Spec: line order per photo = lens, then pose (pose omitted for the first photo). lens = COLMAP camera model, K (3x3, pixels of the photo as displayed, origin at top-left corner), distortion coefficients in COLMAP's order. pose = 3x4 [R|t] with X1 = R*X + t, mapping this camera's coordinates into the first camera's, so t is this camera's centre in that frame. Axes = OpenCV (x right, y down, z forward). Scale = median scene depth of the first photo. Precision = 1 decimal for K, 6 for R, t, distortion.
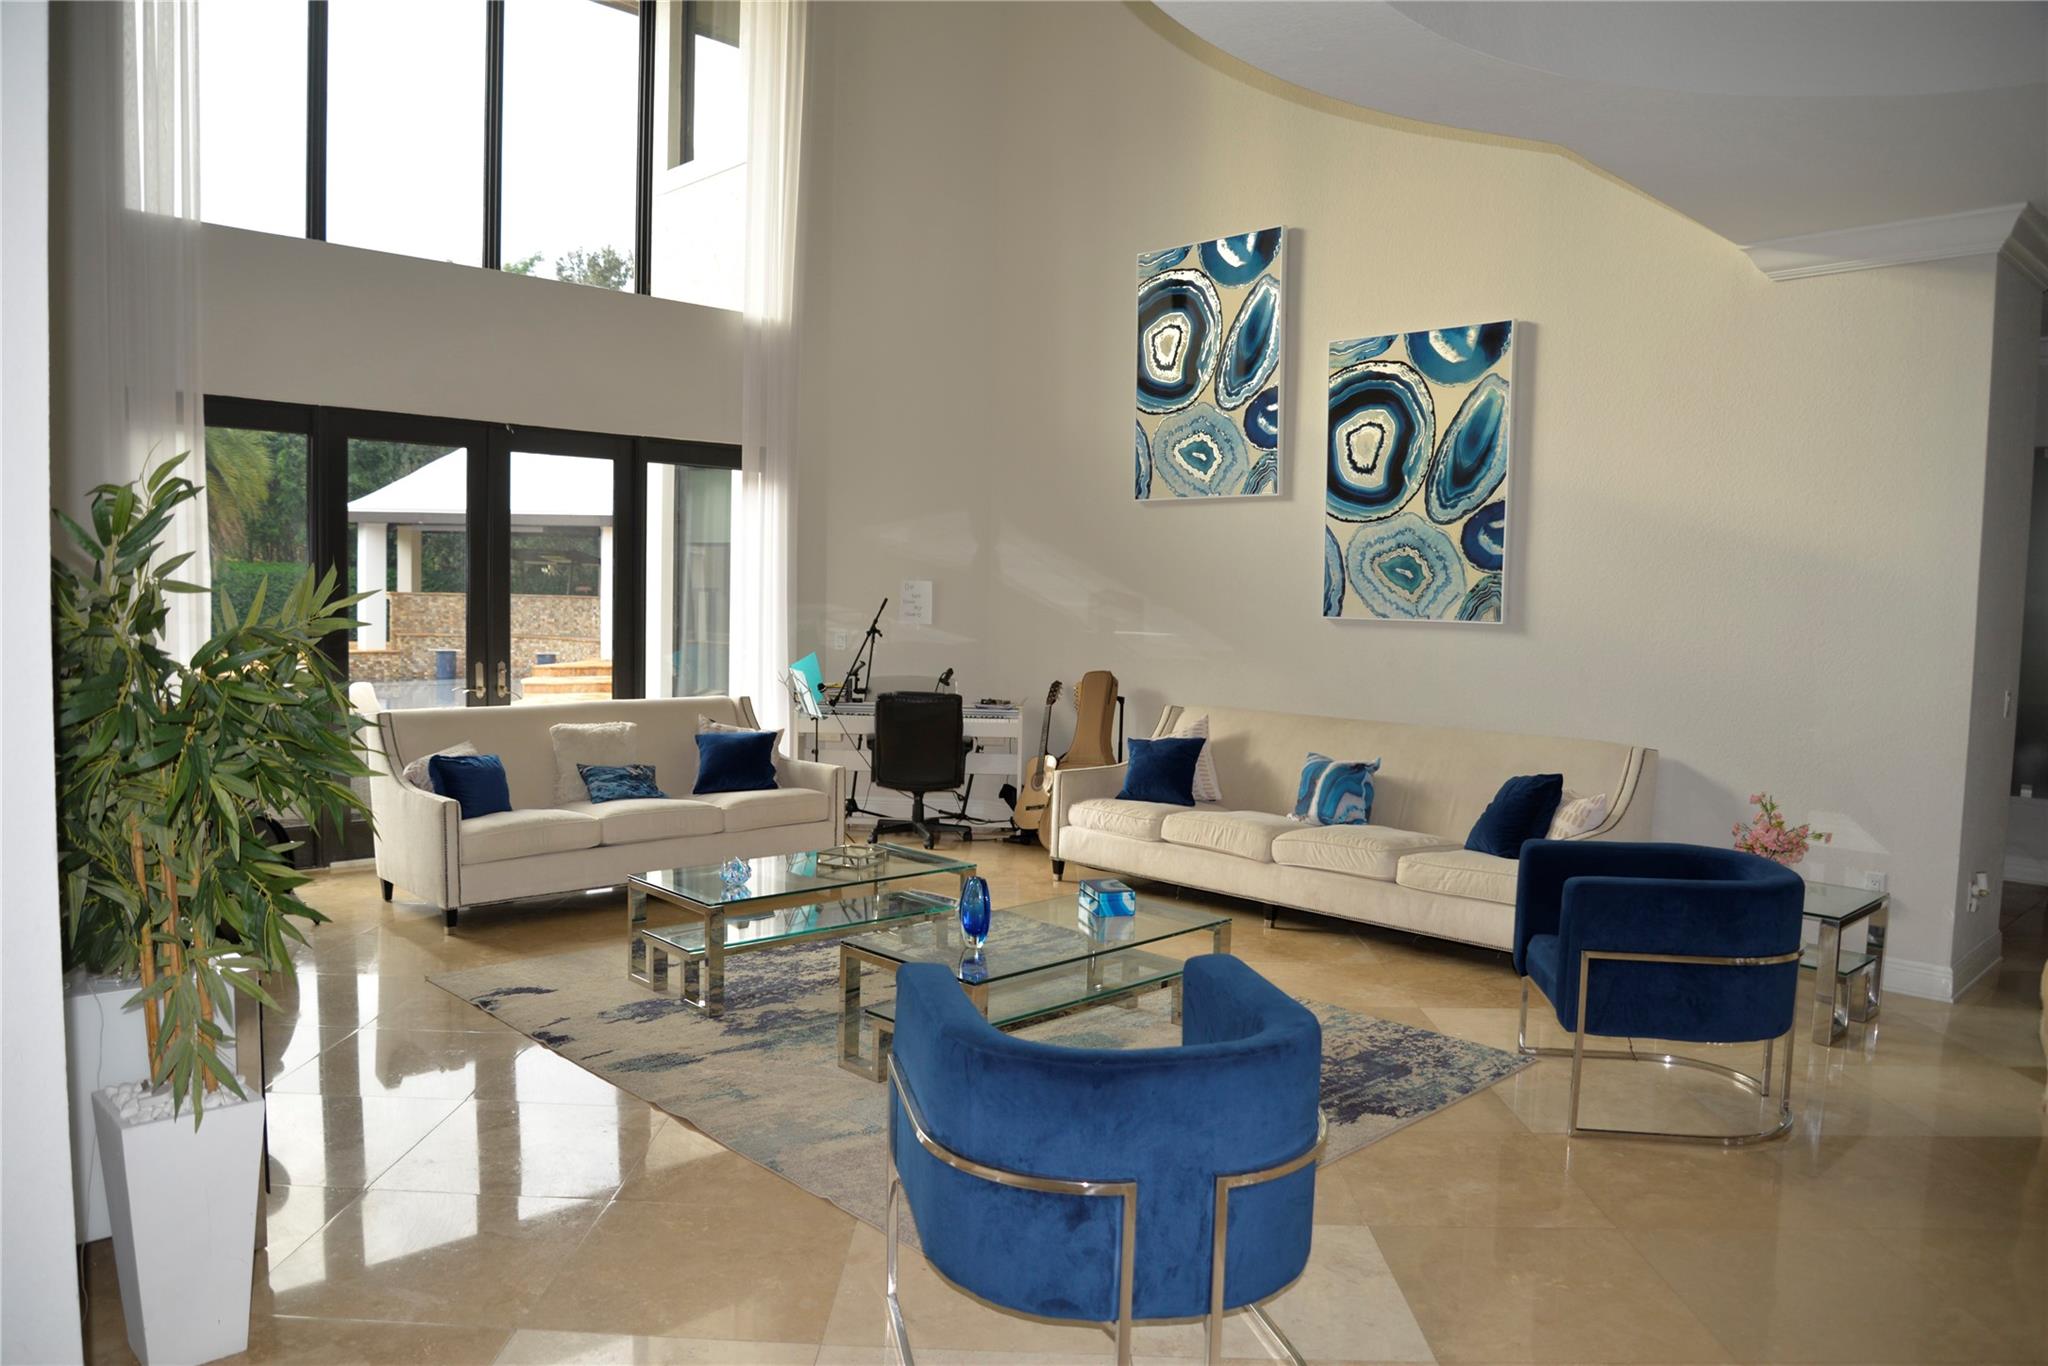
lens RADIAL K [[1406.8, 0, 1024.0], [0, 1406.8, 683.0], [0, 0, 1]] dist [-0.070498, 0.024388]
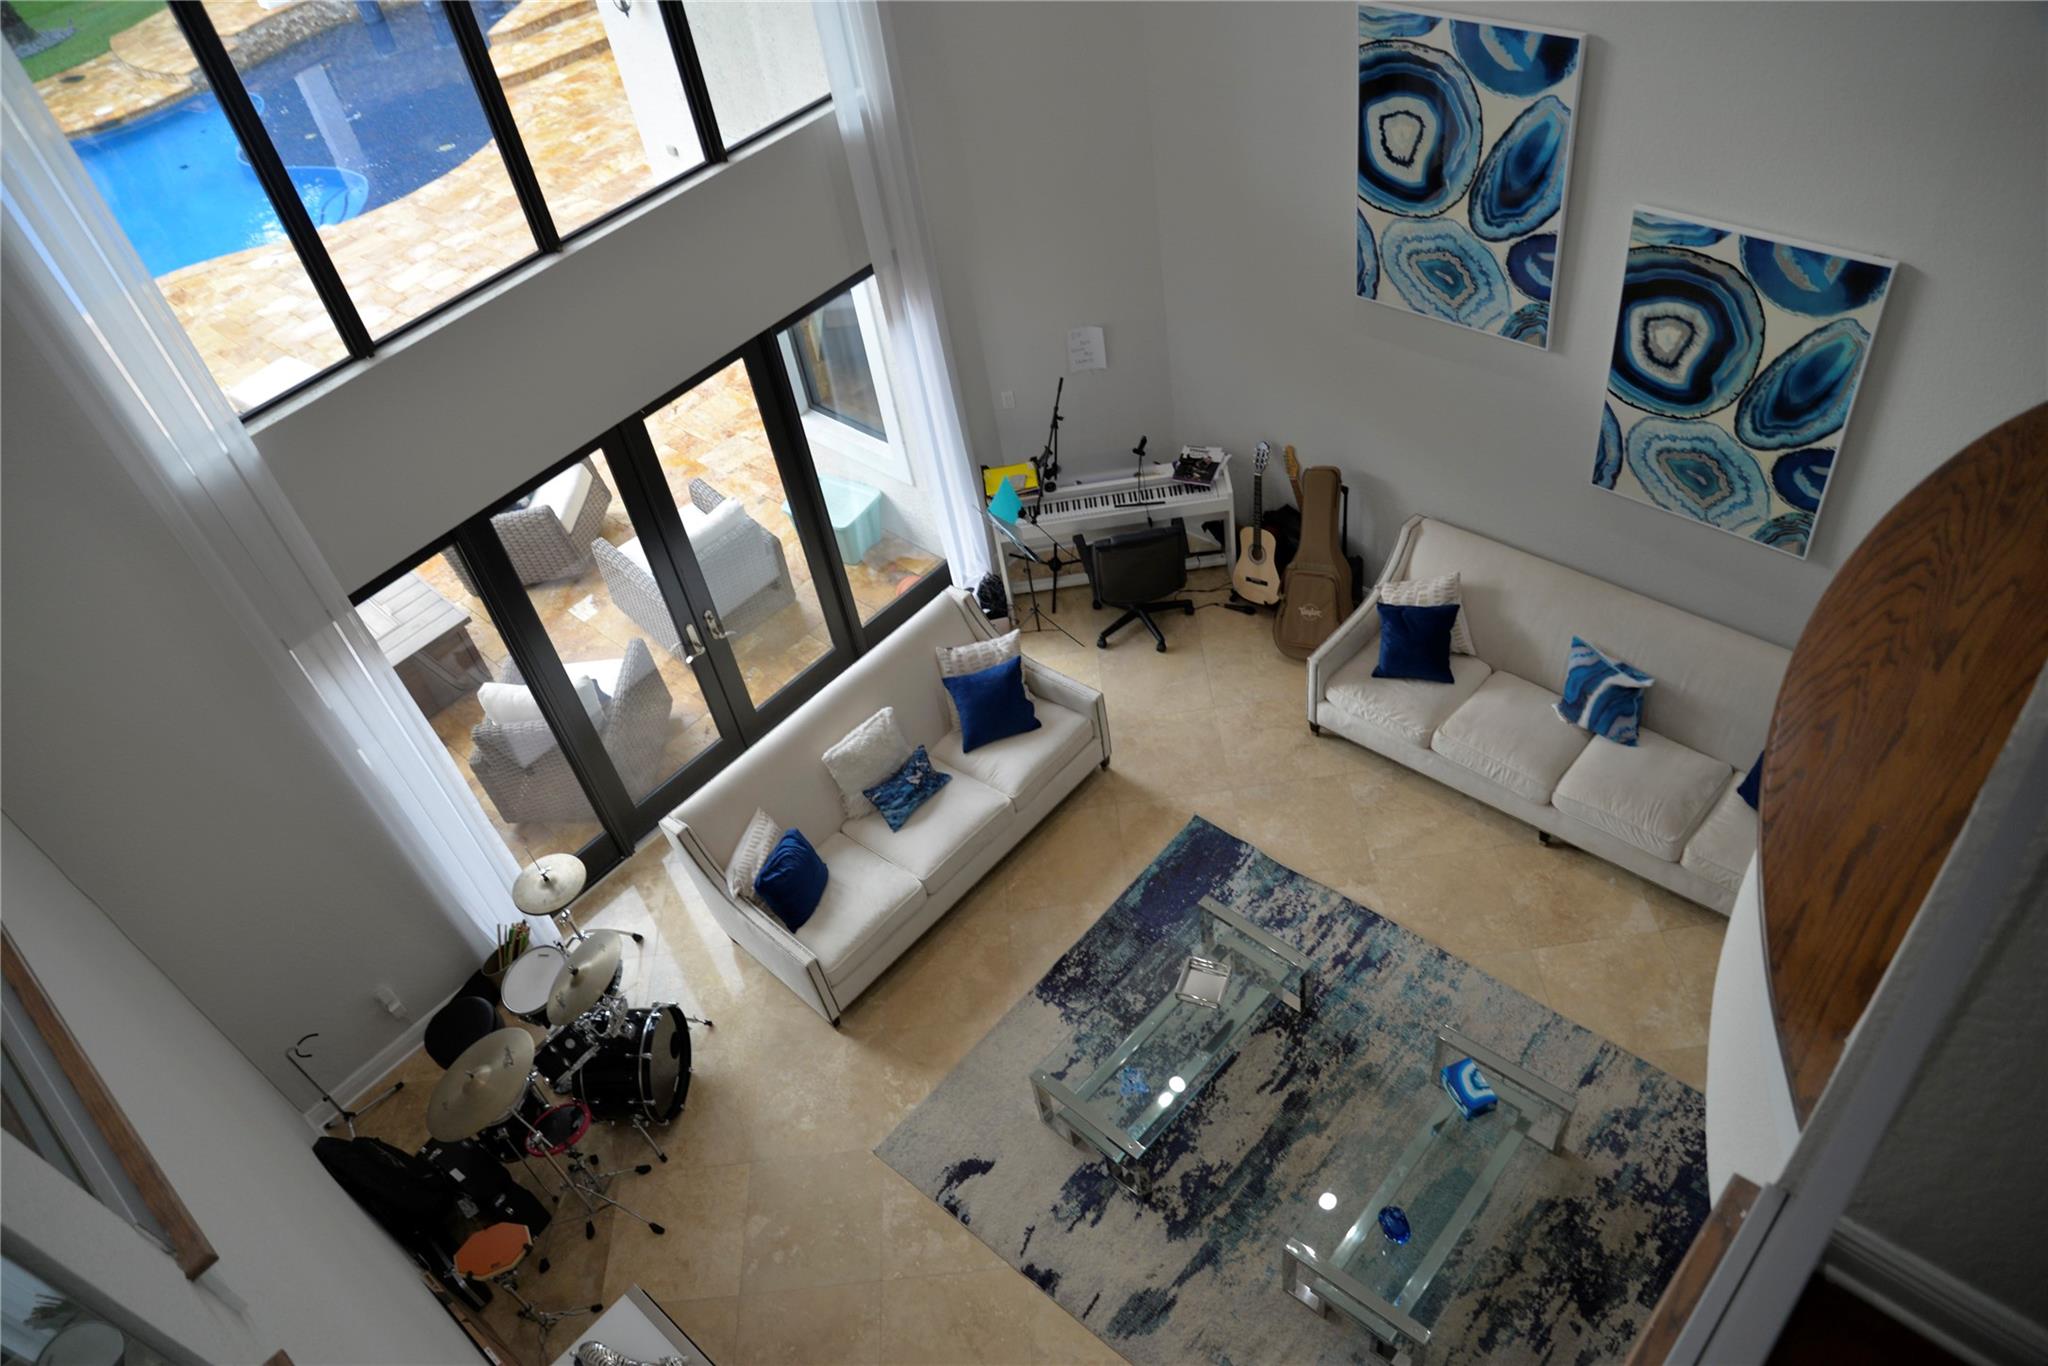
lens RADIAL K [[1406.8, 0, 1024.0], [0, 1406.8, 683.0], [0, 0, 1]] dist [-0.070498, 0.024388]
pose [[0.984809, -0.161585, -0.063574, -0.125528], [0.164152, 0.746968, 0.644277, -0.642631], [-0.056618, -0.644925, 0.762145, 0.259208]]
